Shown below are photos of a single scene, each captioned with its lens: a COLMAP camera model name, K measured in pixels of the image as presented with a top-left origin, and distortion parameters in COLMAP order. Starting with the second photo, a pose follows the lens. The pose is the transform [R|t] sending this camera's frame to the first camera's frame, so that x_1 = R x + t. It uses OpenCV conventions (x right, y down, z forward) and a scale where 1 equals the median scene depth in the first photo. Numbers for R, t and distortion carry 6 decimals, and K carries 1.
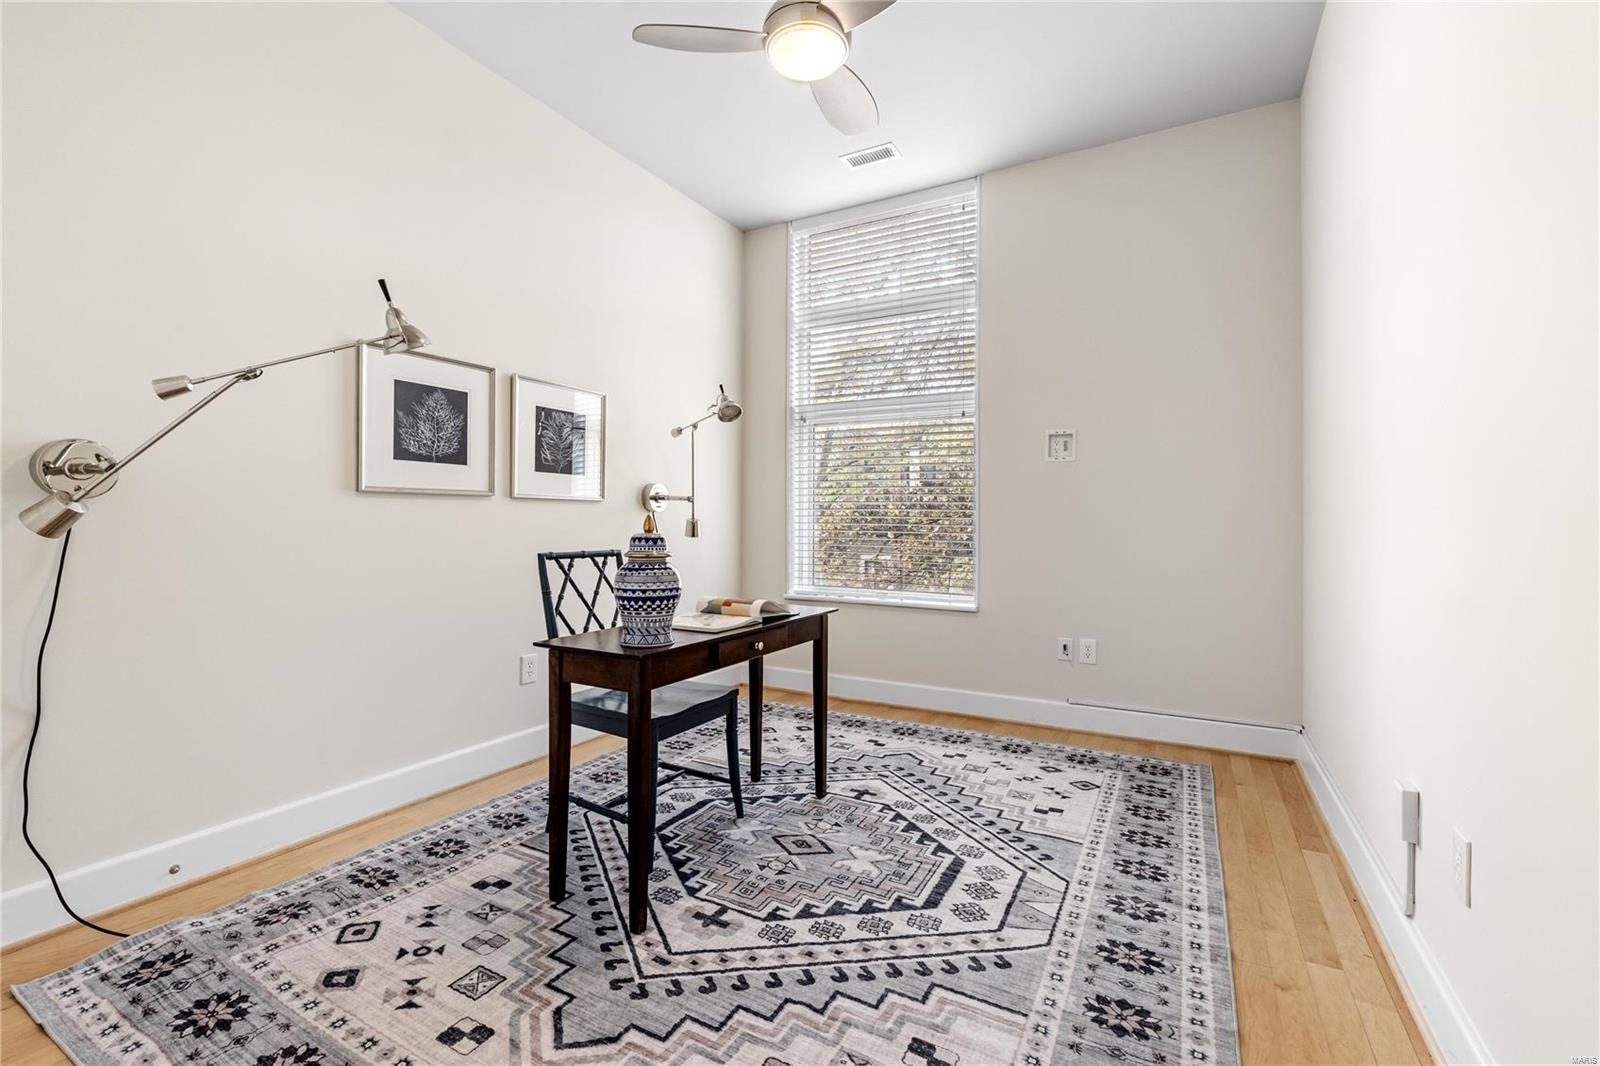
lens RADIAL K [[675.3, 0, 805.4], [0, 675.3, 522.2], [0, 0, 1]] dist [-0.007016, -0.000558]
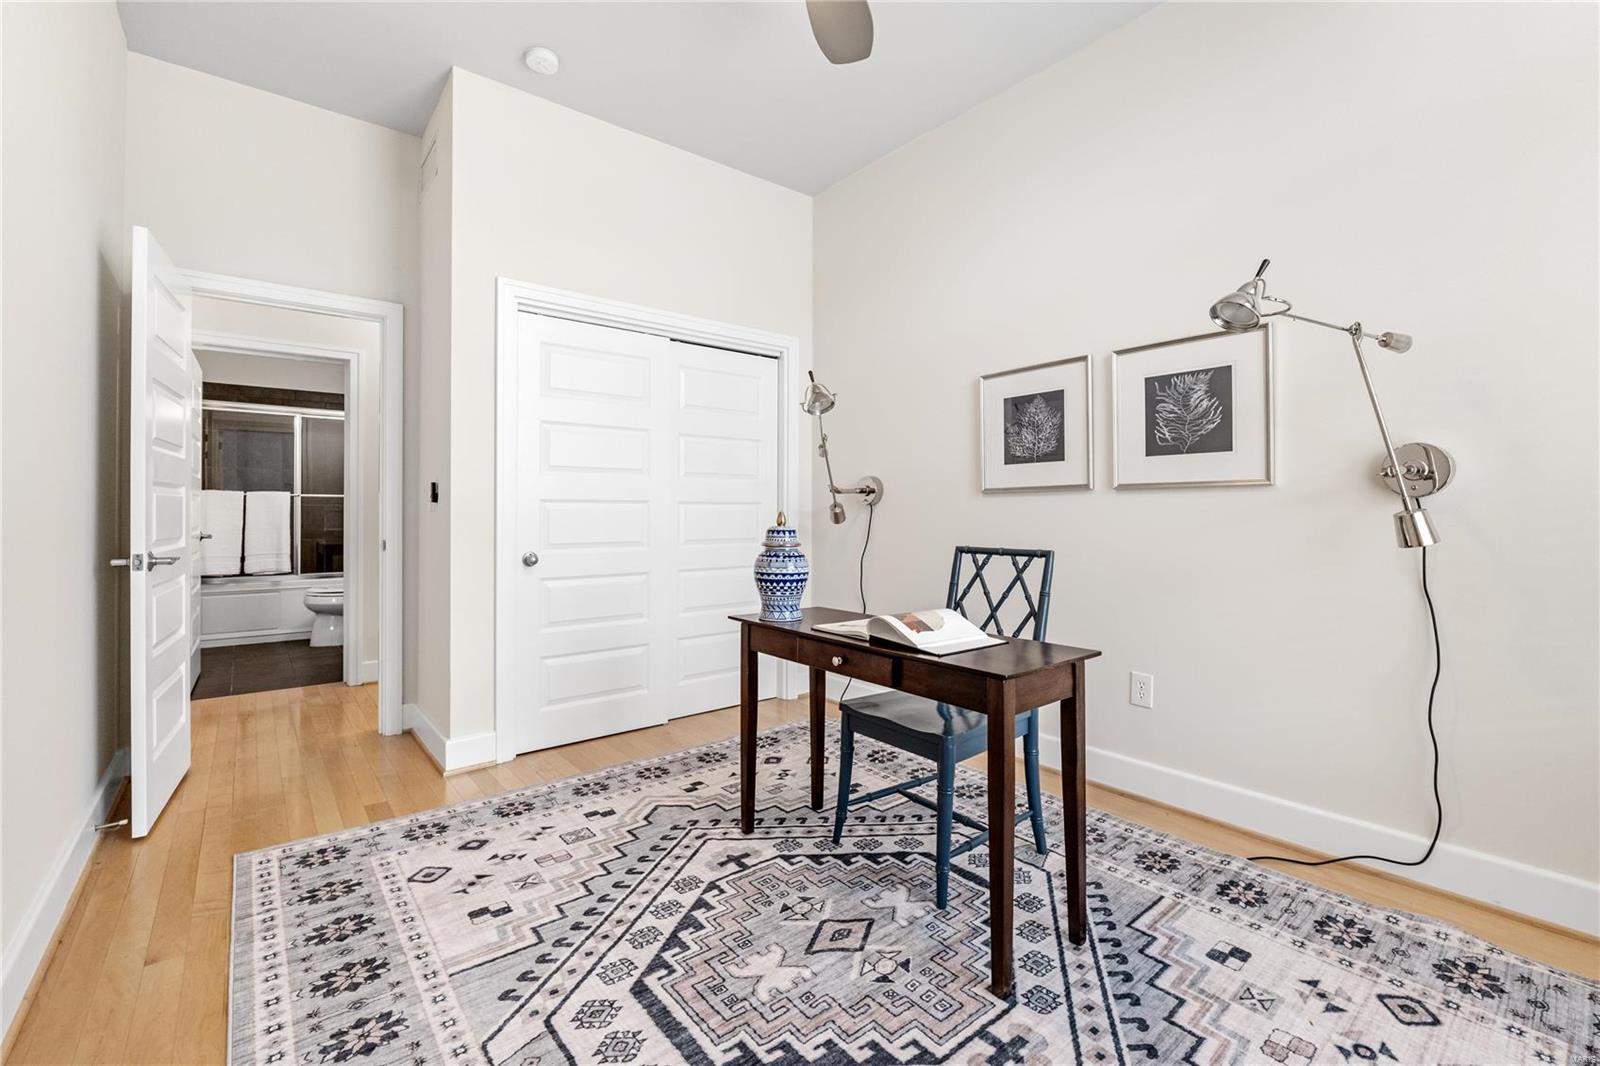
lens RADIAL K [[675.3, 0, 802.5], [0, 675.3, 520.3], [0, 0, 1]] dist [-0.007016, -0.000558]
pose [[-0.362800, 0.003528, -0.931860, 0.866532], [0.000136, 0.999993, 0.003733, 0.001532], [0.931867, 0.001228, -0.362798, 1.476923]]
